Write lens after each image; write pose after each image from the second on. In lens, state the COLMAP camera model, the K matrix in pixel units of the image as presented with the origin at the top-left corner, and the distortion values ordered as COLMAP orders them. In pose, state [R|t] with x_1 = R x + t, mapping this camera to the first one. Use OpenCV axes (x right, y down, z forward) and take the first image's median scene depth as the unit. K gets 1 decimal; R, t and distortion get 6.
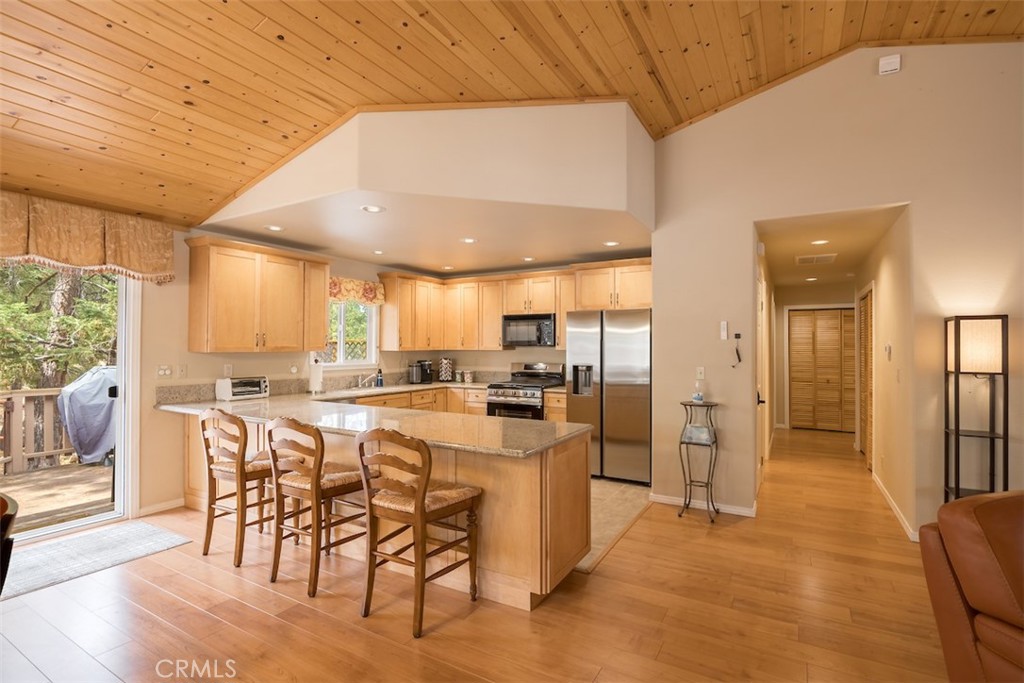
lens RADIAL K [[483.4, 0, 522.5], [0, 483.4, 343.1], [0, 0, 1]] dist [-0.013380, 0.000024]
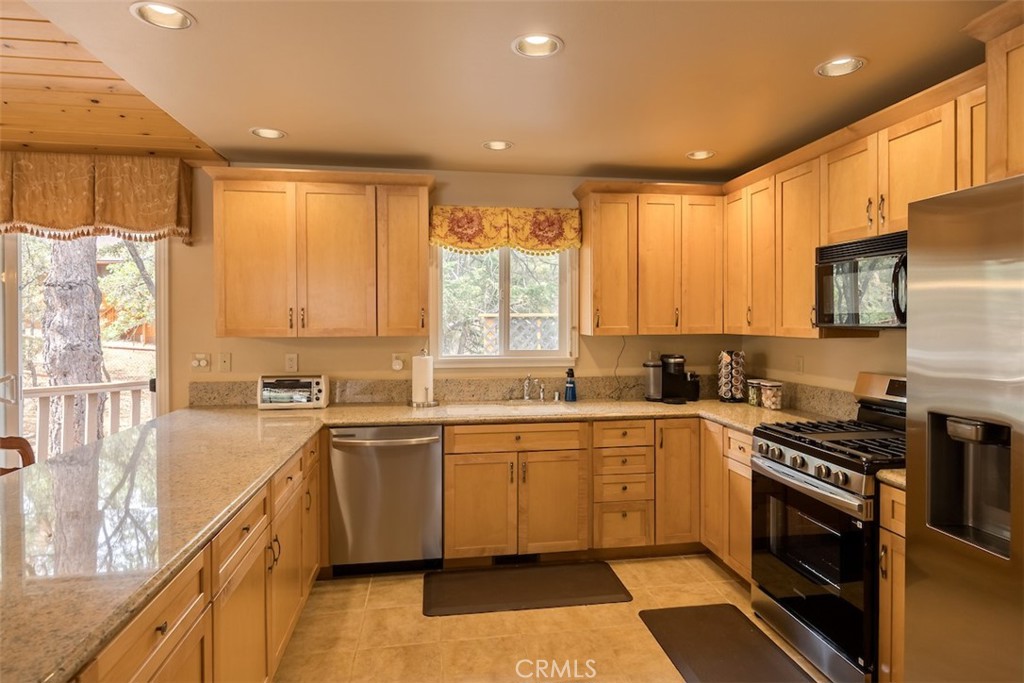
lens RADIAL K [[587.9, 0, 522.2], [0, 587.9, 323.1], [0, 0, 1]] dist [-0.001425, -0.003515]
pose [[0.627107, 0.004256, -0.778921, 0.212298], [0.007336, 0.999908, 0.011369, -0.005847], [0.778898, -0.012843, 0.627019, 0.644303]]
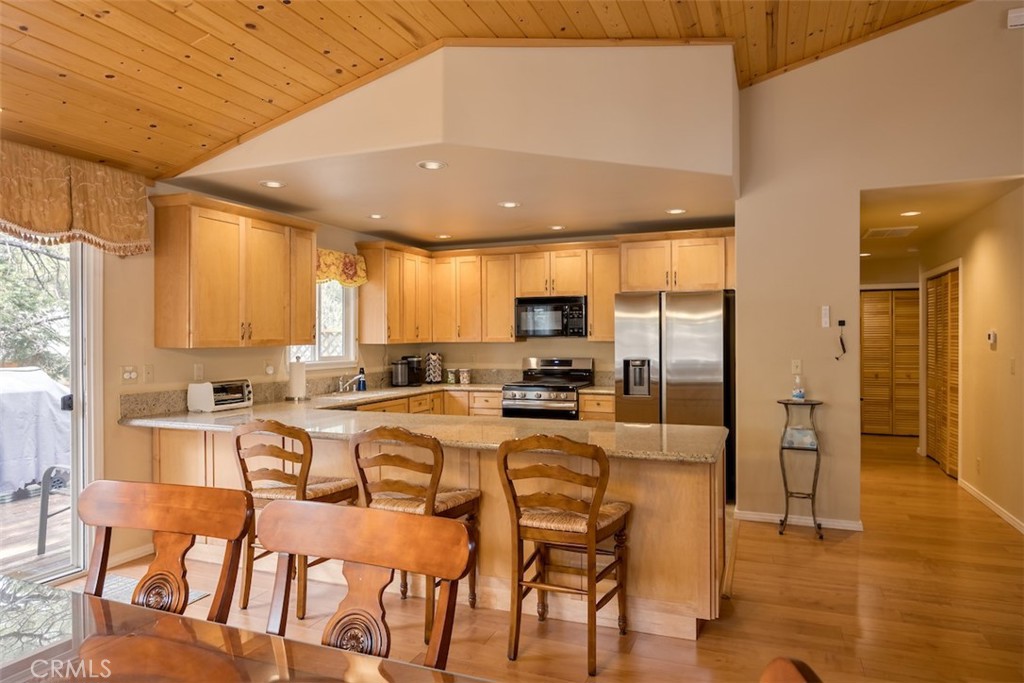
lens RADIAL K [[643.4, 0, 510.2], [0, 643.4, 342.6], [0, 0, 1]] dist [0.004798, -0.008477]
pose [[0.991522, -0.008487, 0.129659, -0.227764], [0.006443, 0.999848, 0.016180, -0.001734], [-0.129776, -0.015208, 0.991427, -0.051745]]
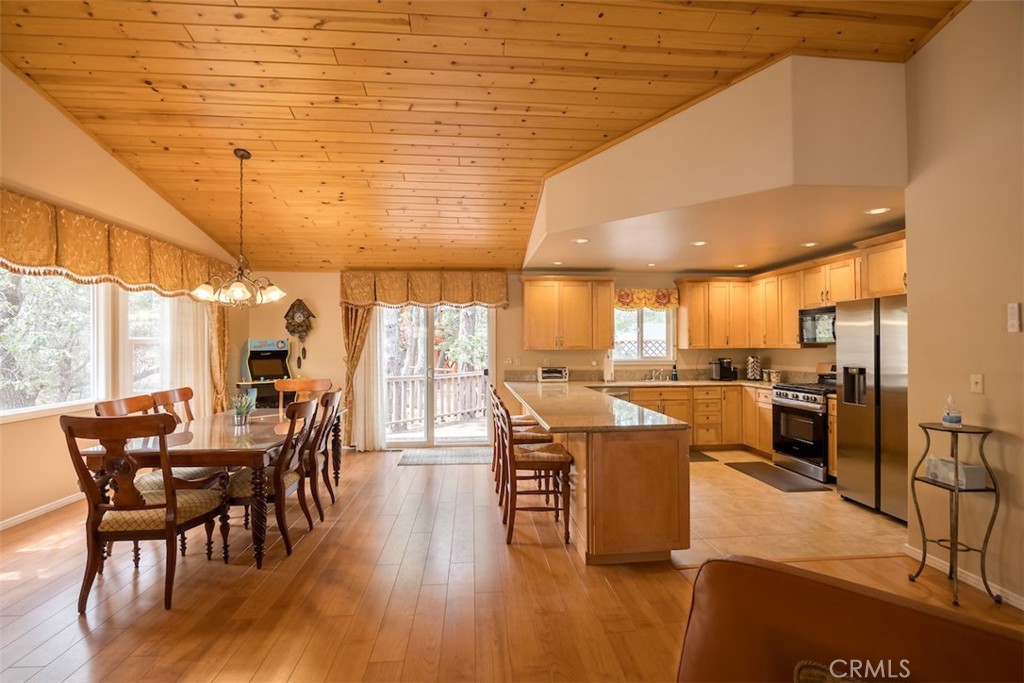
lens RADIAL K [[447.9, 0, 507.8], [0, 447.9, 342.7], [0, 0, 1]] dist [-0.018717, 0.002034]
pose [[0.564583, -0.009630, -0.825320, 0.408210], [0.012289, 0.999919, -0.003261, -0.000003], [0.825285, -0.008301, 0.564656, 0.103962]]
